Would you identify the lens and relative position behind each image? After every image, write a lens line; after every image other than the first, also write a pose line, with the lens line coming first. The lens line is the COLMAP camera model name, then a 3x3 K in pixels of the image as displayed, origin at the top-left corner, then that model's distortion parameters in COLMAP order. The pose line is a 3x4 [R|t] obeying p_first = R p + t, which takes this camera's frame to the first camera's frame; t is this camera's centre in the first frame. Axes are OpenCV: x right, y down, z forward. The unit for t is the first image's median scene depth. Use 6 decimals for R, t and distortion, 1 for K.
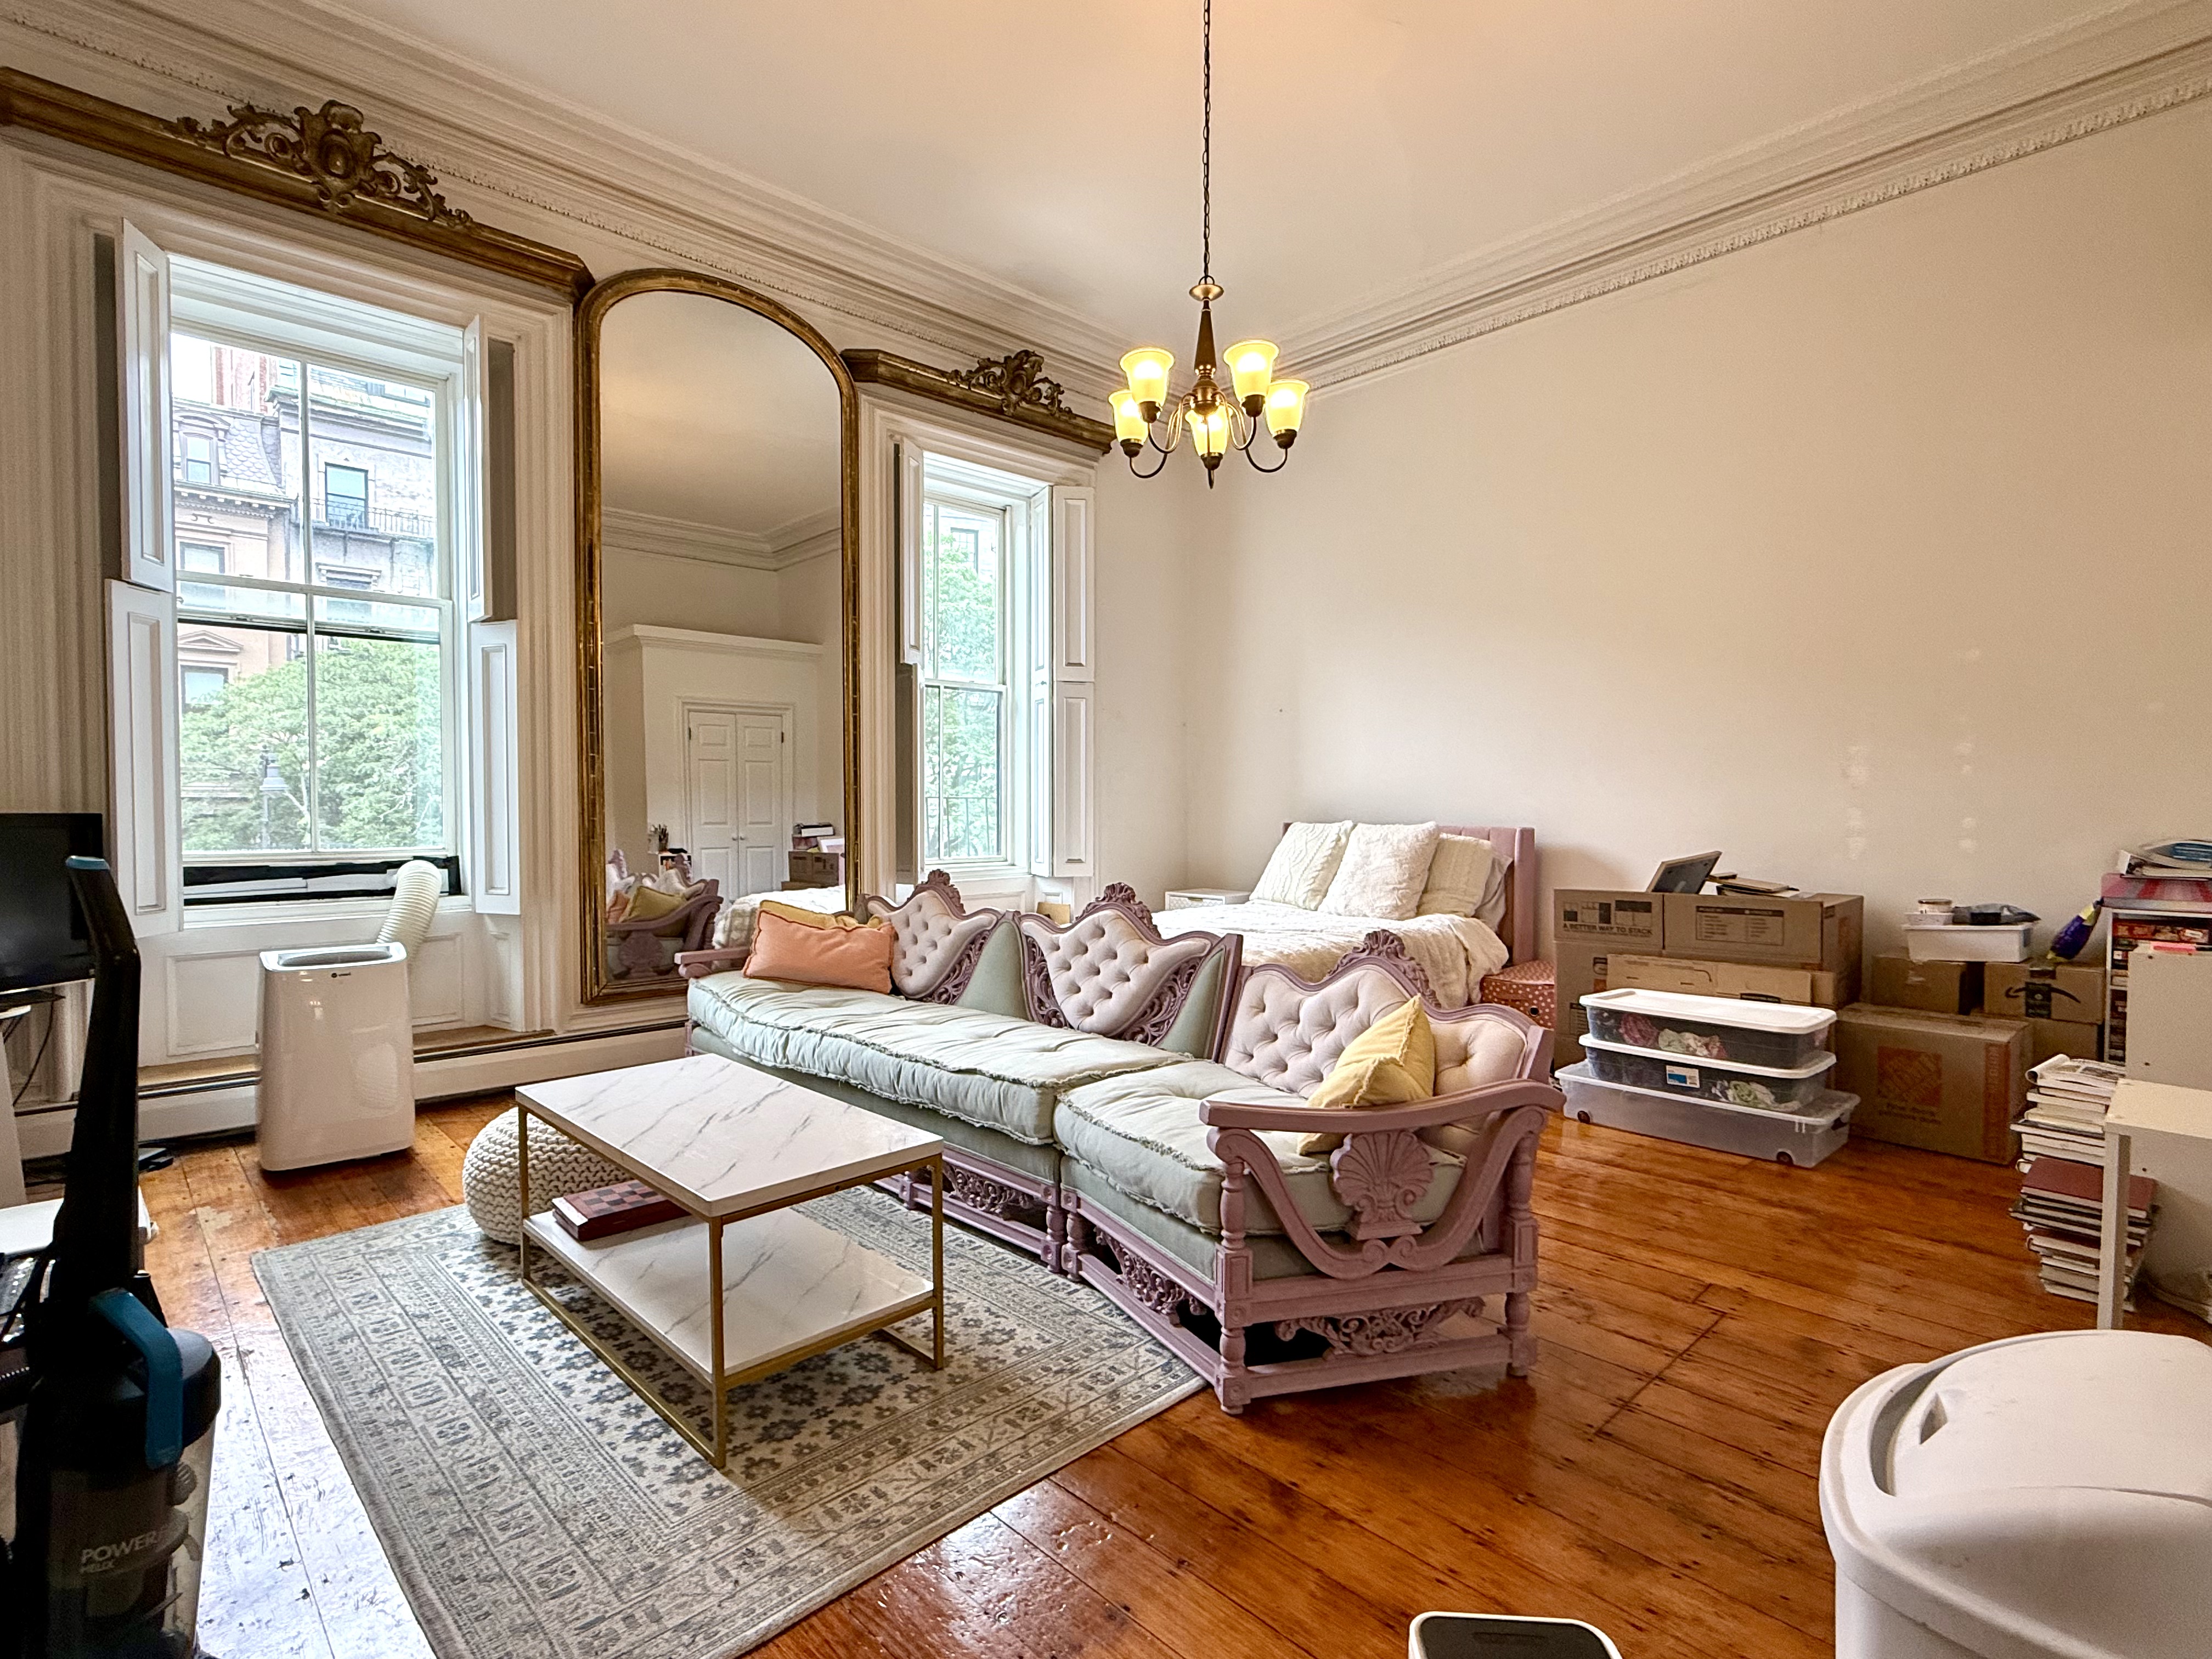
lens RADIAL K [[1094.7, 0, 1106.0], [0, 1094.7, 829.5], [0, 0, 1]] dist [0.003319, -0.001222]
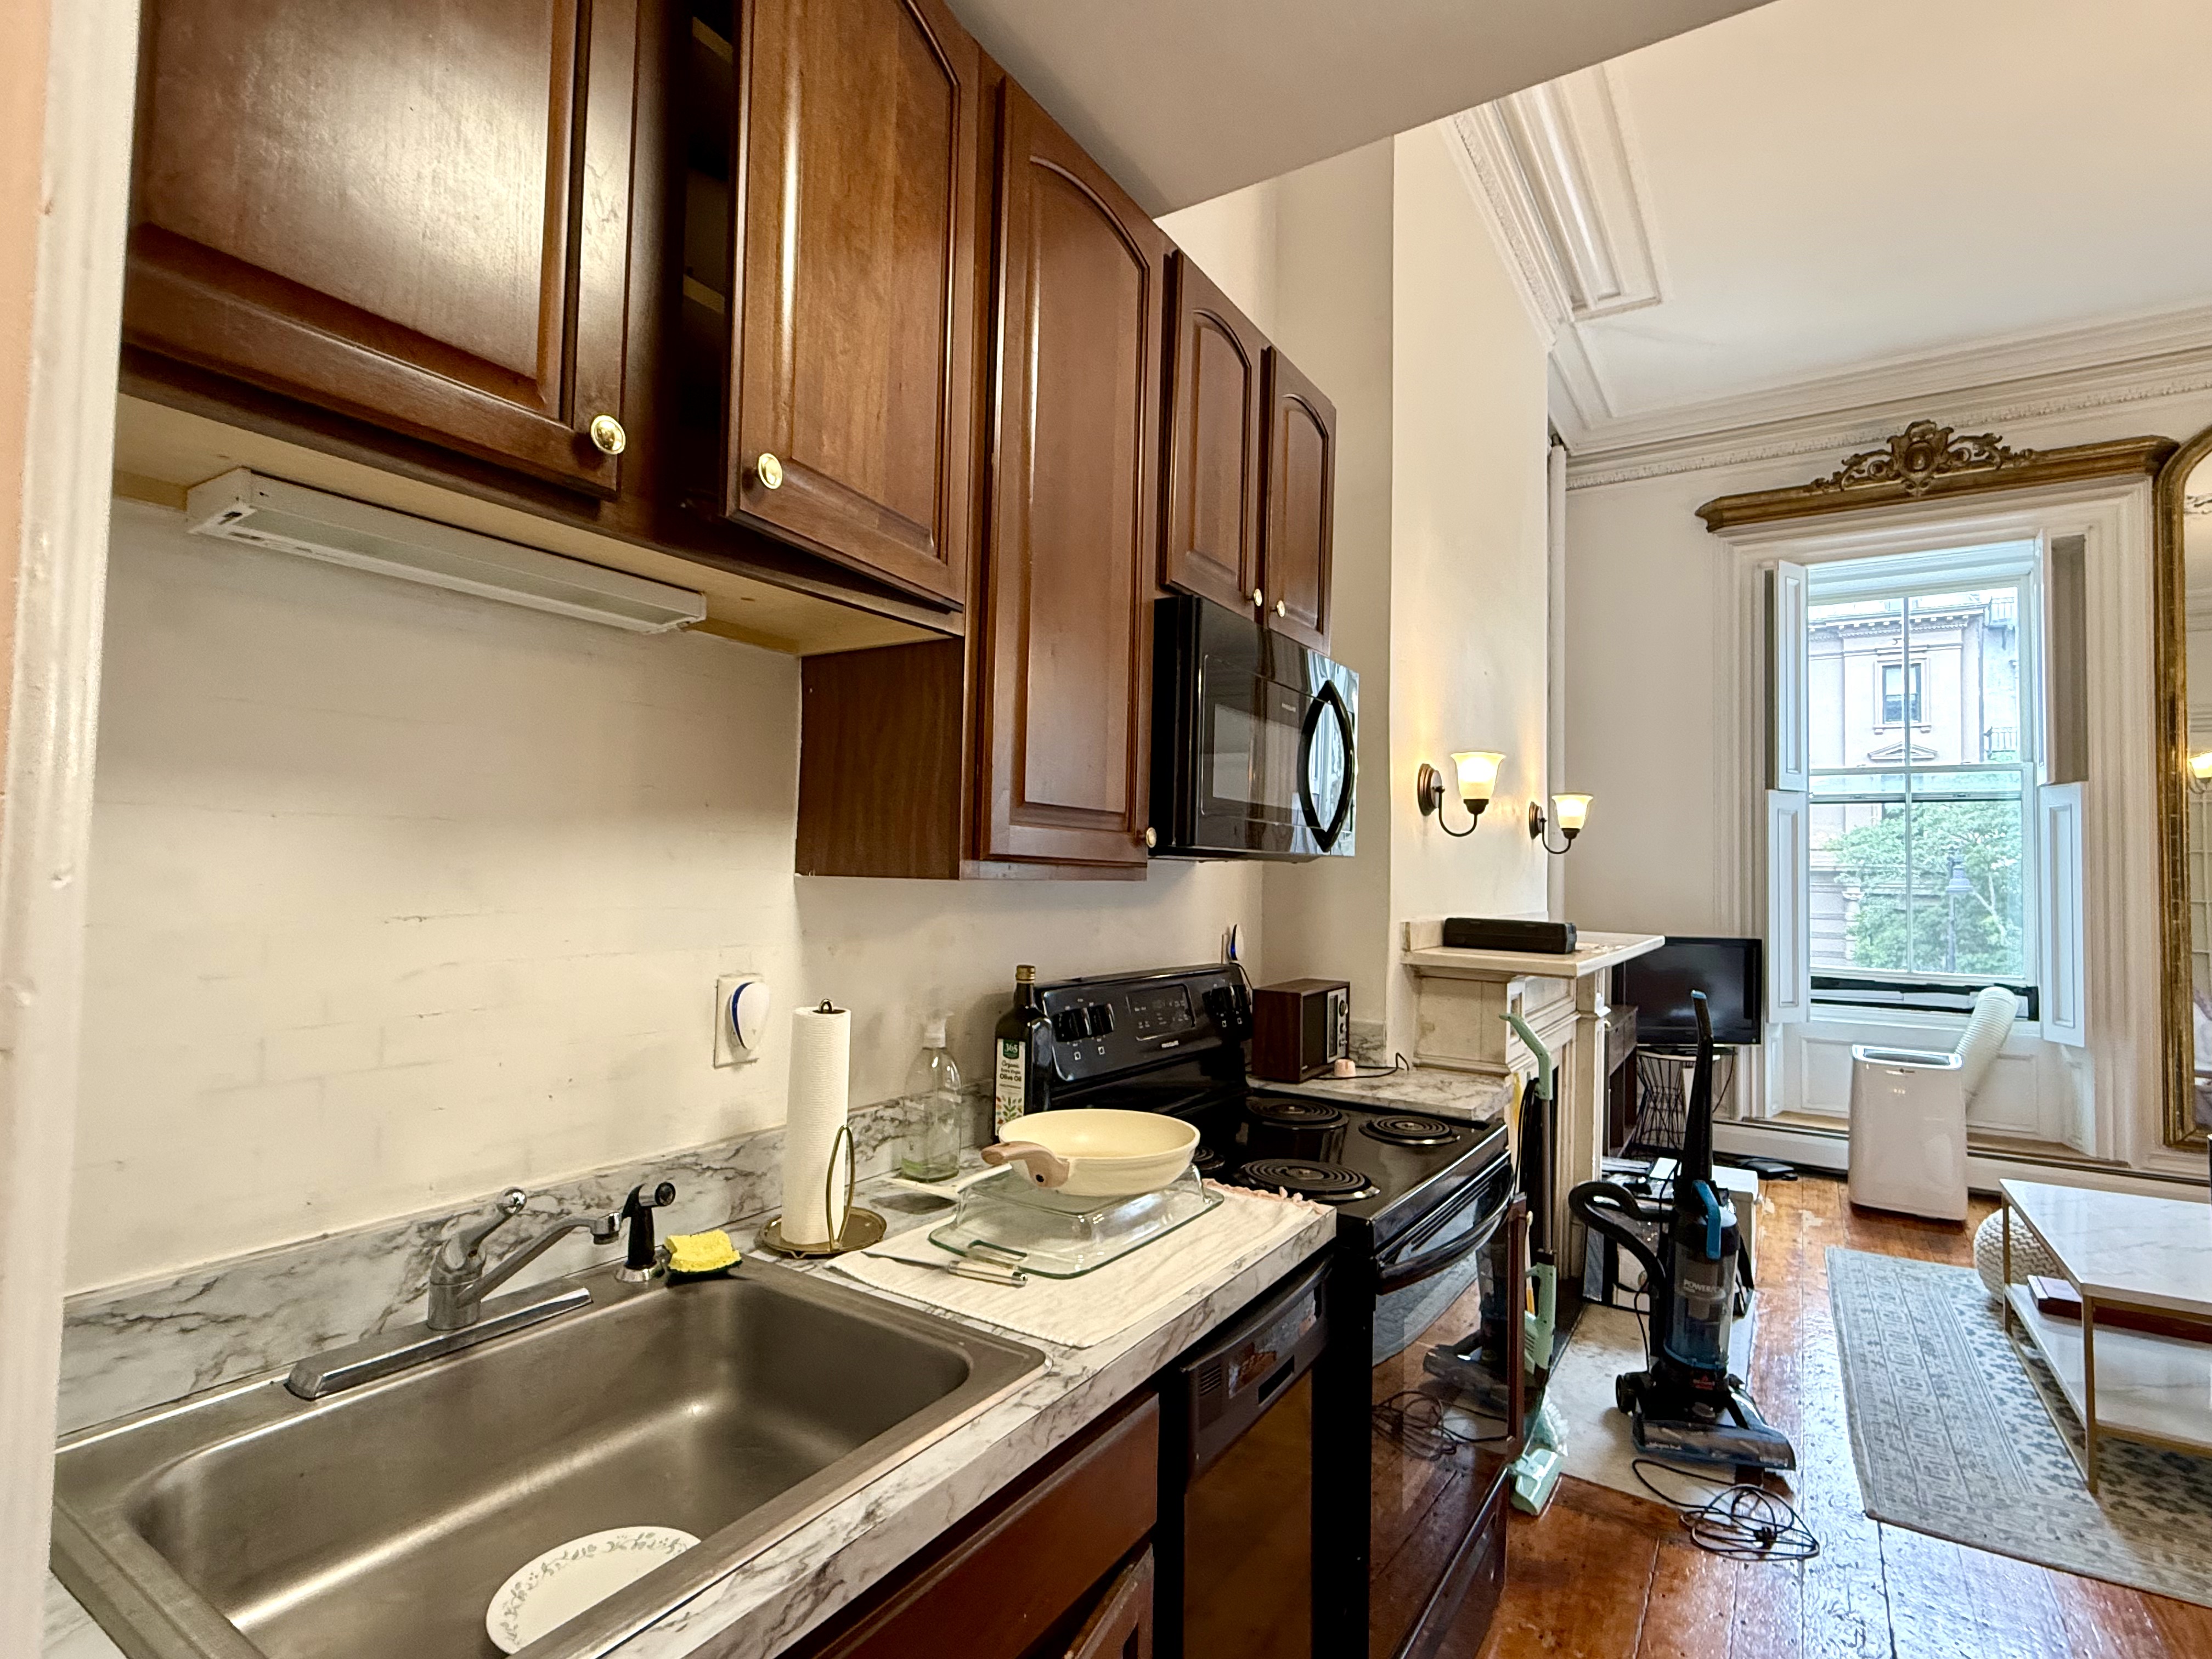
lens RADIAL K [[1094.7, 0, 1106.0], [0, 1094.7, 829.5], [0, 0, 1]] dist [0.003319, -0.001222]
pose [[0.244809, -0.034394, -0.968961, 0.319623], [-0.044940, 0.997894, -0.046775, -0.047997], [0.968529, 0.054996, 0.242748, -0.248548]]
